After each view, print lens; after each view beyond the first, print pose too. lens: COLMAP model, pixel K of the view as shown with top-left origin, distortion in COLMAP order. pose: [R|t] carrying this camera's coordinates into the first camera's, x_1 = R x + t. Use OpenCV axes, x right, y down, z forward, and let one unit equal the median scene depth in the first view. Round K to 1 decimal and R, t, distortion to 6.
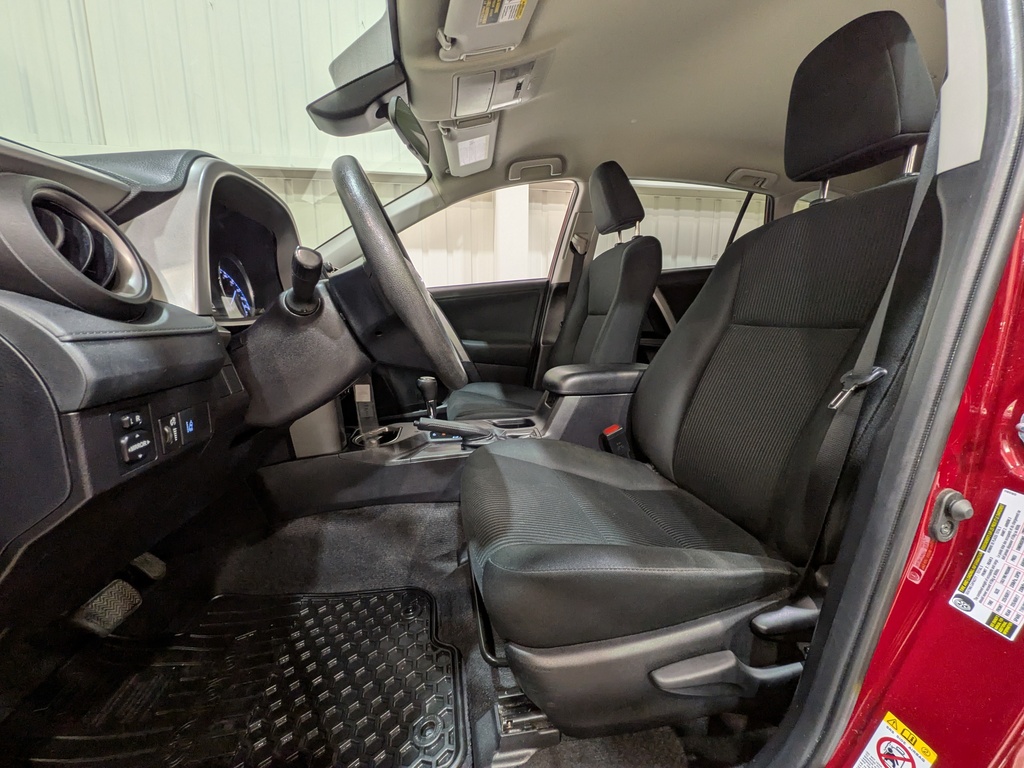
lens RADIAL K [[411.7, 0, 502.4], [0, 411.7, 382.0], [0, 0, 1]] dist [-0.001209, -0.000066]
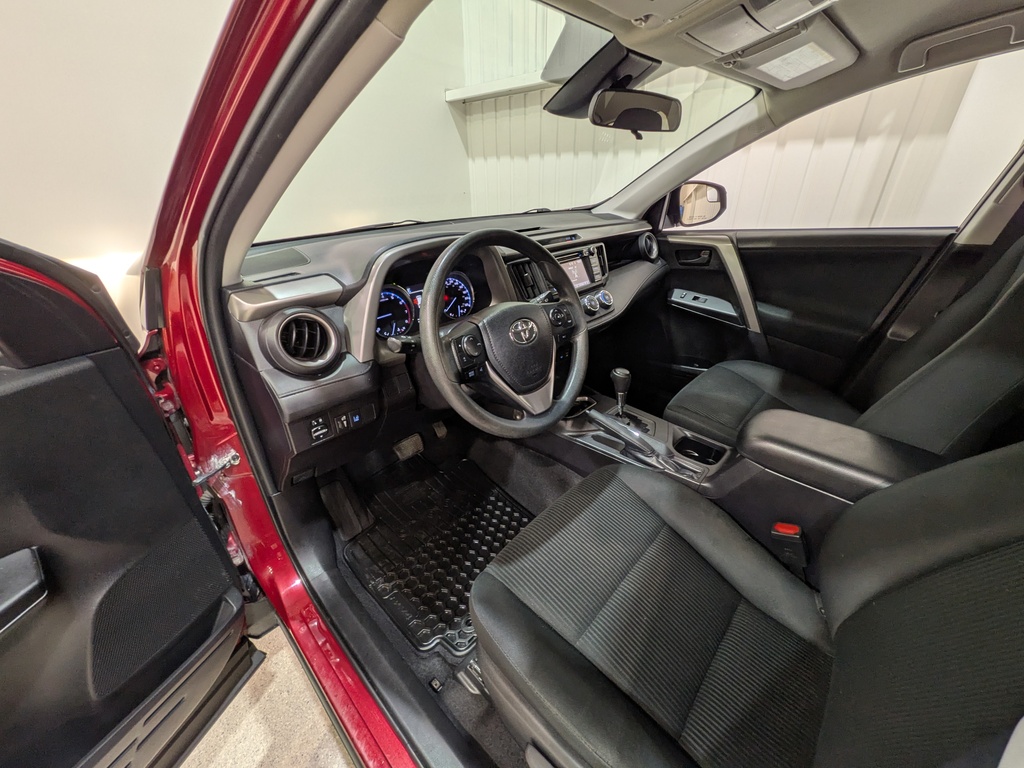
lens RADIAL K [[411.7, 0, 521.6], [0, 411.7, 374.2], [0, 0, 1]] dist [-0.001209, -0.000066]
pose [[0.590013, 0.366561, -0.719387, 0.571005], [-0.109508, 0.919097, 0.378508, -0.507280], [0.799933, -0.144545, 0.582421, 0.295520]]
